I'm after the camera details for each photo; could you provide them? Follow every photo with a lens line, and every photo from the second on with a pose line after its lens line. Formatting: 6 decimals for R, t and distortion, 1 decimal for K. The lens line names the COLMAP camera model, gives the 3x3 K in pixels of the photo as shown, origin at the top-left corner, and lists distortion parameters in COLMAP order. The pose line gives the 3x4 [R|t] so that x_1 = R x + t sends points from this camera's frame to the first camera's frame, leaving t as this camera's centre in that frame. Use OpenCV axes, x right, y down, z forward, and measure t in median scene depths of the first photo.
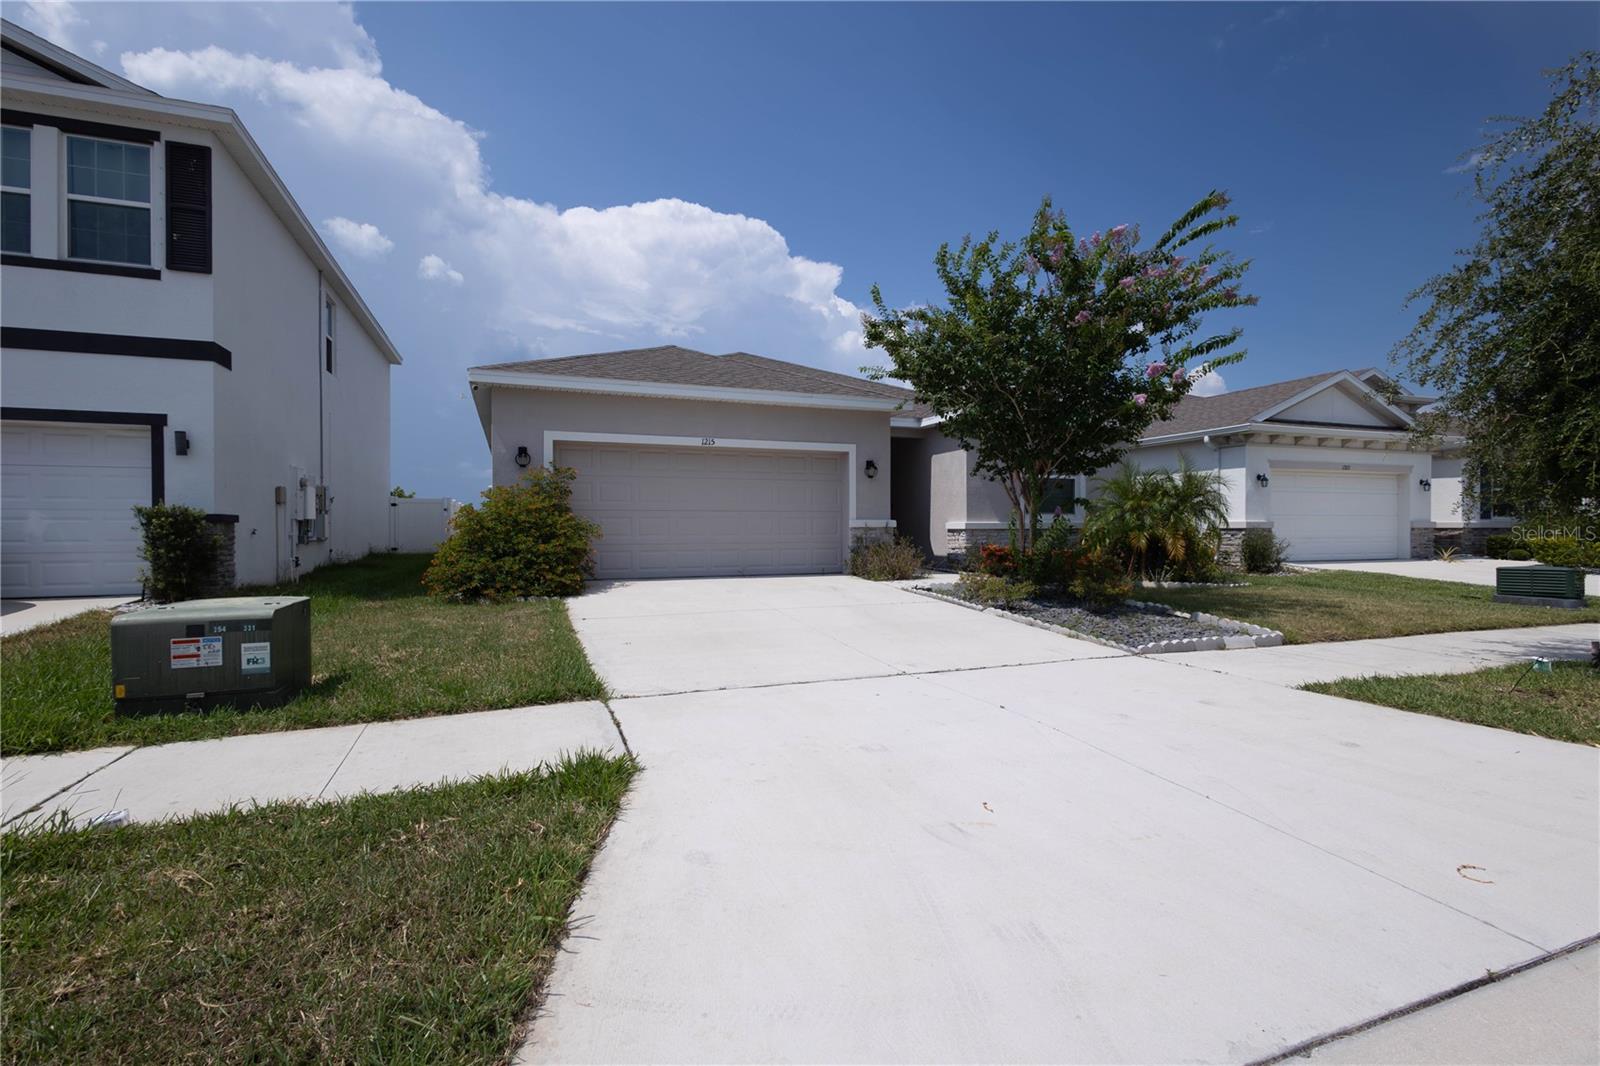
lens RADIAL K [[744.6, 0, 797.8], [0, 744.6, 525.7], [0, 0, 1]] dist [0.014380, -0.004539]
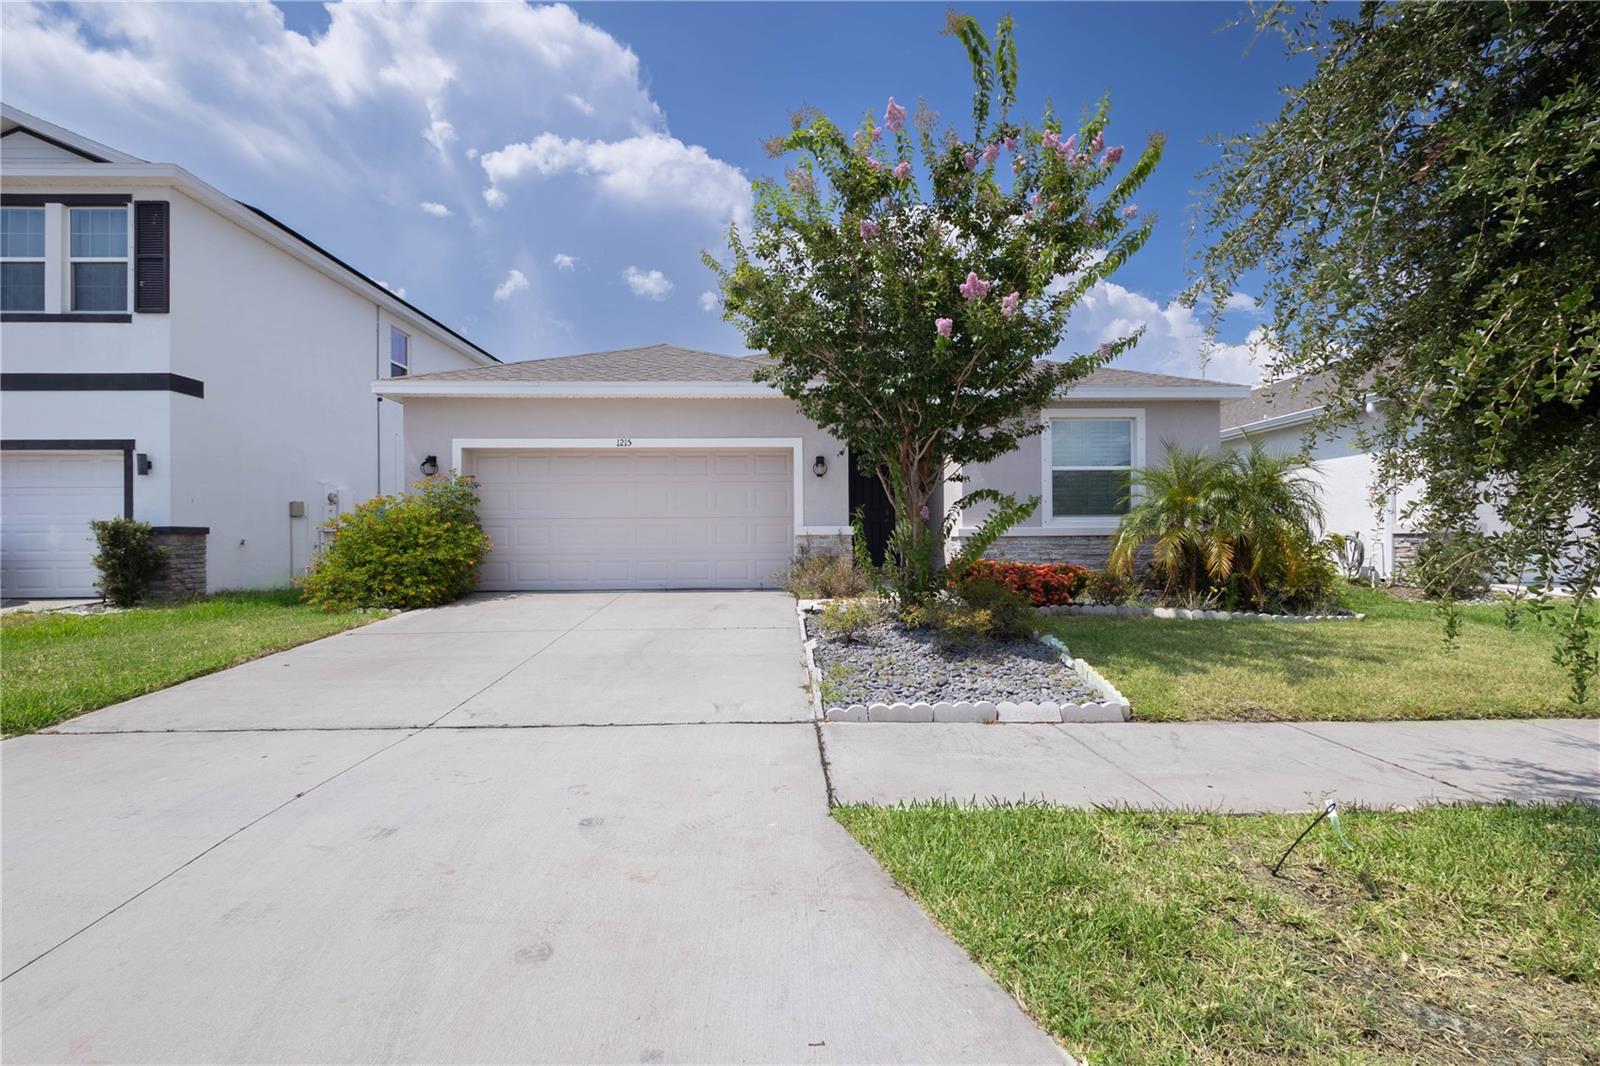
lens RADIAL K [[744.6, 0, 802.9], [0, 744.6, 536.8], [0, 0, 1]] dist [0.014380, -0.004539]
pose [[0.939285, -0.004335, -0.343109, 0.500634], [0.005579, 0.999981, 0.002639, 0.002265], [0.343092, -0.004393, 0.939292, 0.269049]]
